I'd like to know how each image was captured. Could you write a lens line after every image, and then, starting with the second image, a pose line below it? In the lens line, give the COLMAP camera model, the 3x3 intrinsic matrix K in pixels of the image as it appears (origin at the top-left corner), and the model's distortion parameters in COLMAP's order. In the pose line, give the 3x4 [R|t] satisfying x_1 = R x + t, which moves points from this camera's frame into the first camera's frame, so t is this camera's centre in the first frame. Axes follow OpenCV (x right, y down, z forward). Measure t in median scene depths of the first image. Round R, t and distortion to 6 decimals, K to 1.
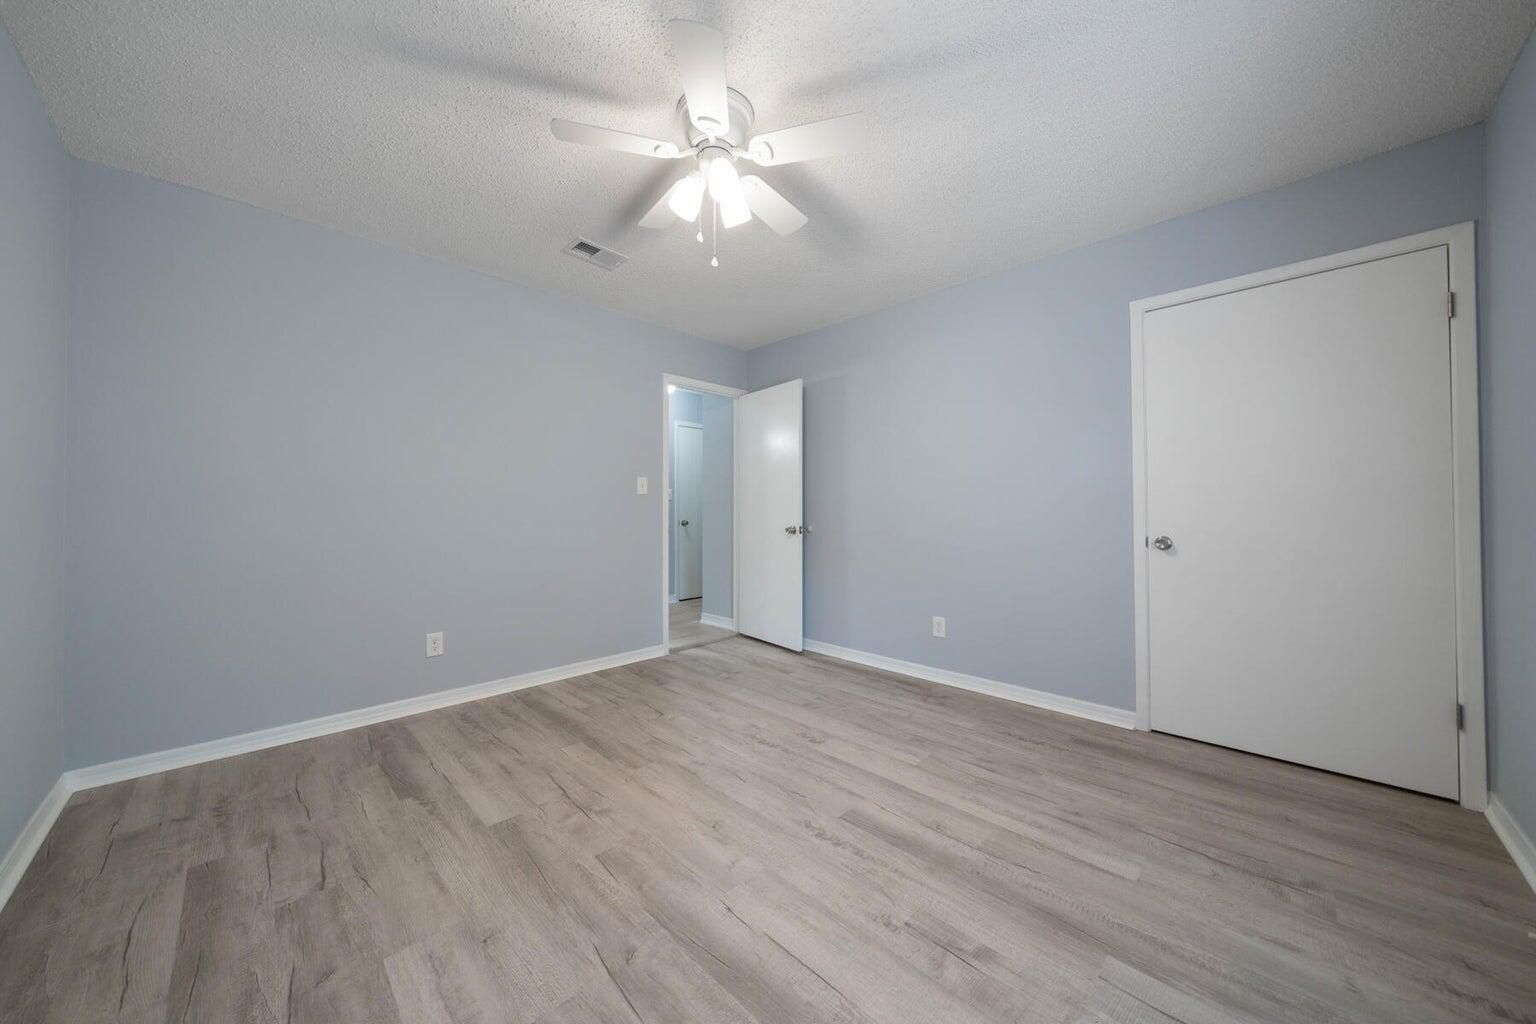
lens RADIAL K [[531.7, 0, 755.0], [0, 531.7, 510.9], [0, 0, 1]] dist [-0.000931, 0.000053]
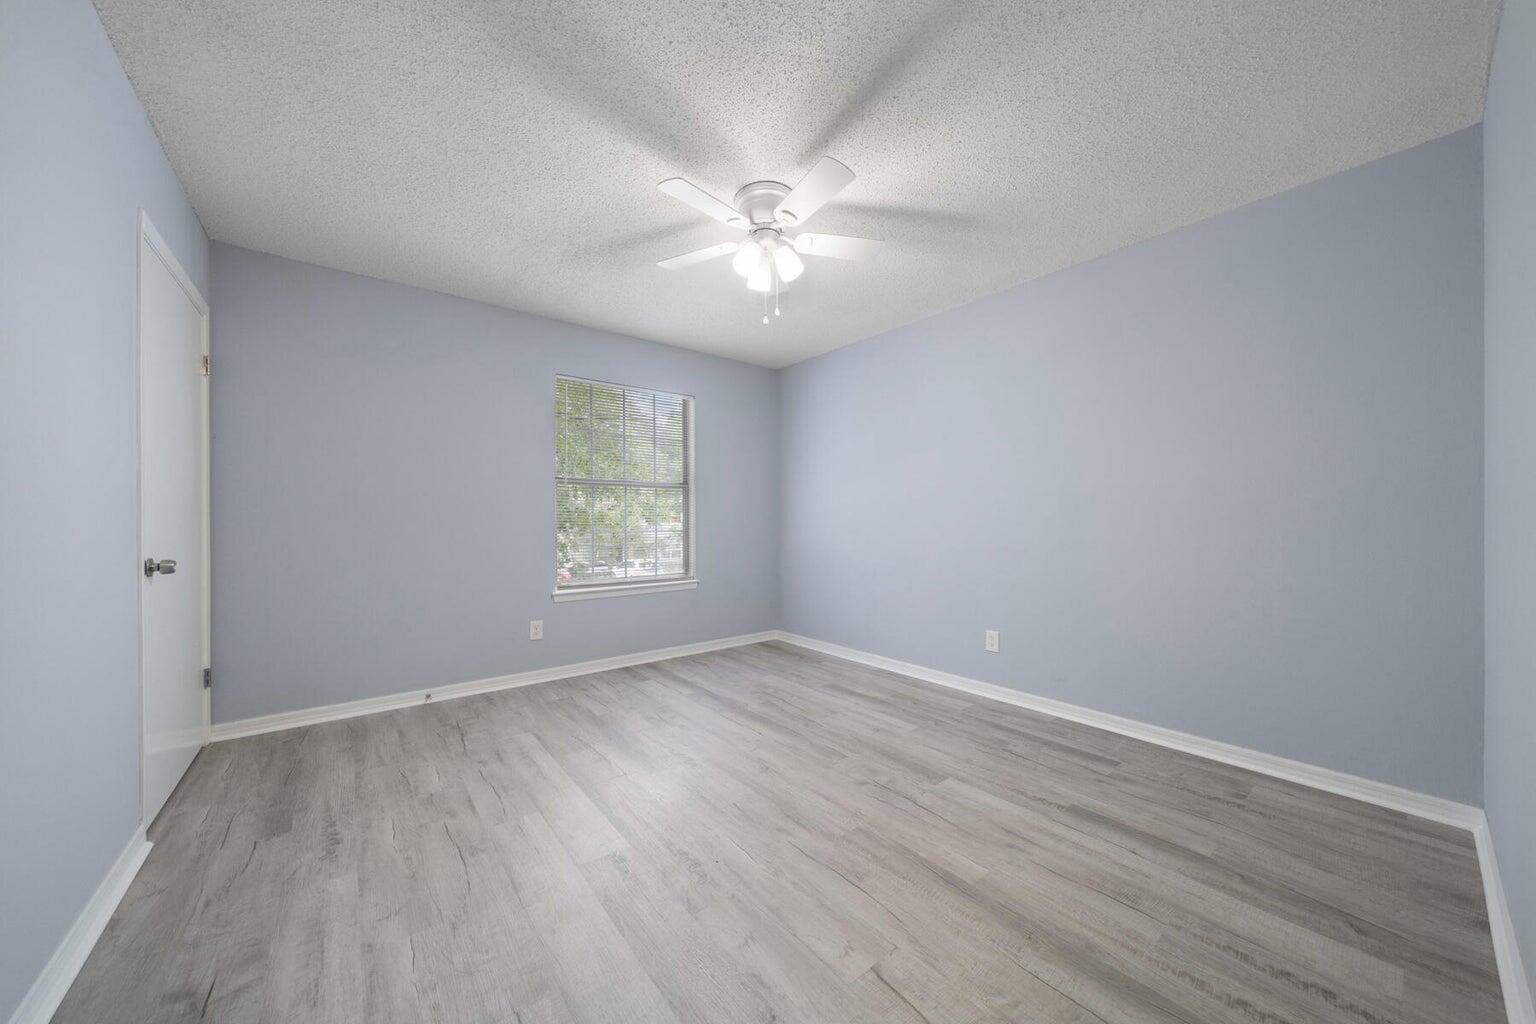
lens RADIAL K [[531.7, 0, 755.0], [0, 531.7, 510.9], [0, 0, 1]] dist [-0.000931, 0.000053]
pose [[-0.994027, 0.005280, 0.109010, -0.172518], [0.003035, 0.999780, -0.020746, -0.000005], [-0.109096, -0.020291, -0.993824, 2.067980]]
